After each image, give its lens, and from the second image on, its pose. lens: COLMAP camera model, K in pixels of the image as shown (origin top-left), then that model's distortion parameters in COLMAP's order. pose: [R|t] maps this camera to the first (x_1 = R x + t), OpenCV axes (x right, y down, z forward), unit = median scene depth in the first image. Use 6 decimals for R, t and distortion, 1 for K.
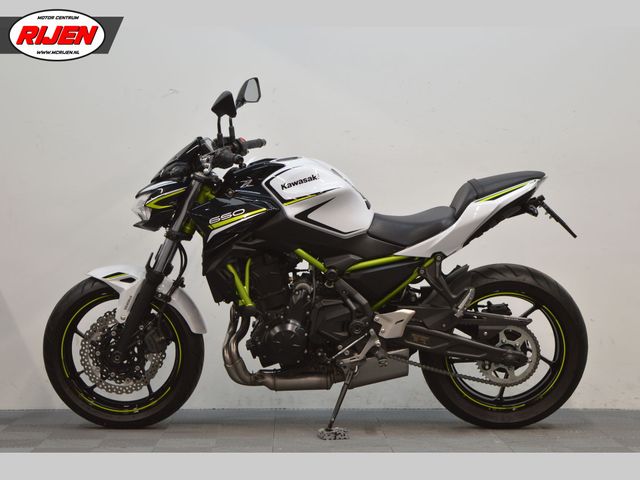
lens RADIAL K [[1530.6, 0, 318.1], [0, 1530.6, 242.8], [0, 0, 1]] dist [0.128330, 0.000000]
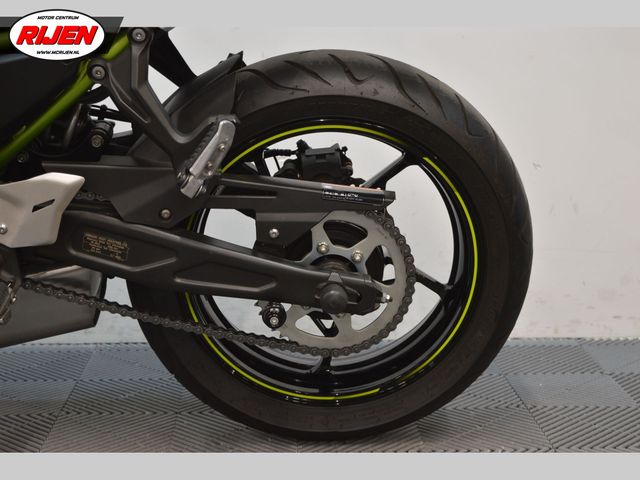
lens RADIAL K [[1244.5, 0, 318.3], [0, 1244.5, 239.0], [0, 0, 1]] dist [-0.031691, 0.000000]
pose [[0.999763, -0.000845, 0.021767, 0.114002], [-0.002808, 0.985914, 0.167229, 0.008190], [-0.021601, -0.167250, 0.985678, 0.692385]]
